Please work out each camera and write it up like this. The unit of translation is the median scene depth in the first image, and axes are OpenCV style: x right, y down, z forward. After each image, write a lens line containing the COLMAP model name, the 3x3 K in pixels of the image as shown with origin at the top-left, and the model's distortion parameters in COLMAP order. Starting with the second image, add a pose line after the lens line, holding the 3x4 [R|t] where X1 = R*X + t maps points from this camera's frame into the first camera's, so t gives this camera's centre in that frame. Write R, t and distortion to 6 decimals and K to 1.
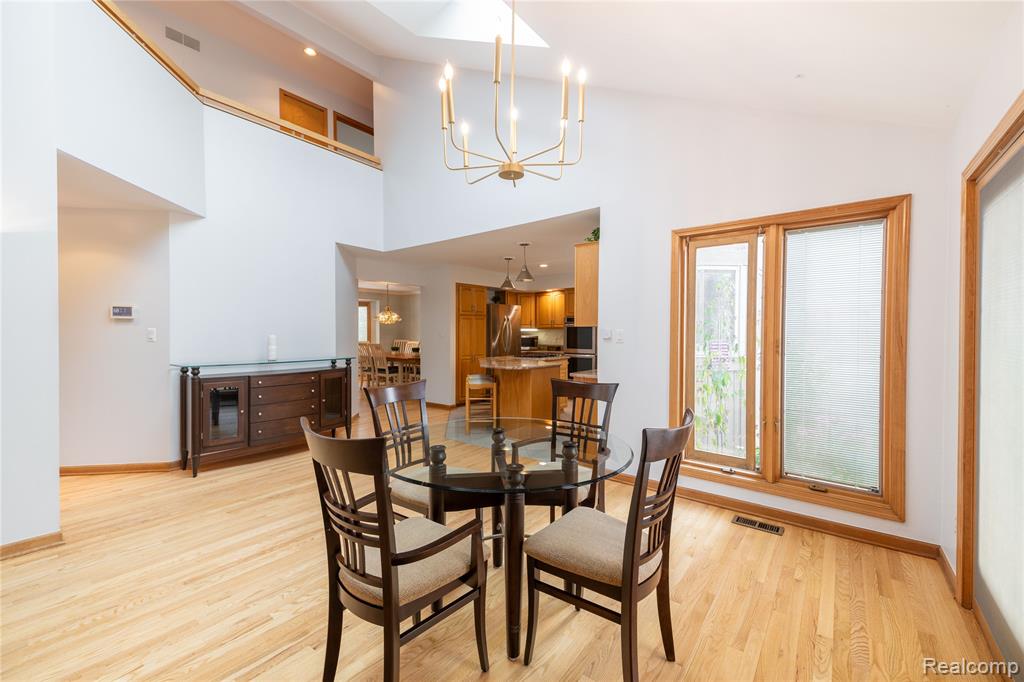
lens RADIAL K [[419.8, 0, 509.9], [0, 419.8, 344.8], [0, 0, 1]] dist [0.028272, -0.006310]
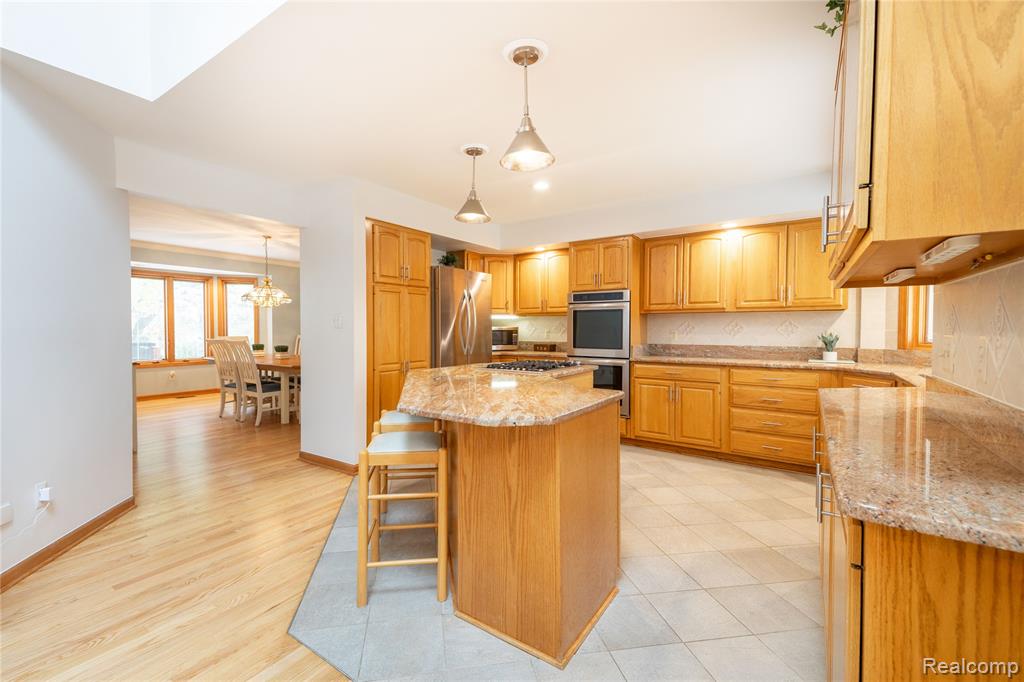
lens RADIAL K [[419.8, 0, 501.5], [0, 419.8, 342.3], [0, 0, 1]] dist [0.028272, -0.006310]
pose [[0.995892, -0.002516, 0.090509, -0.012322], [0.002217, 0.999992, 0.003403, -0.001239], [-0.090517, -0.003188, 0.995890, 0.426816]]
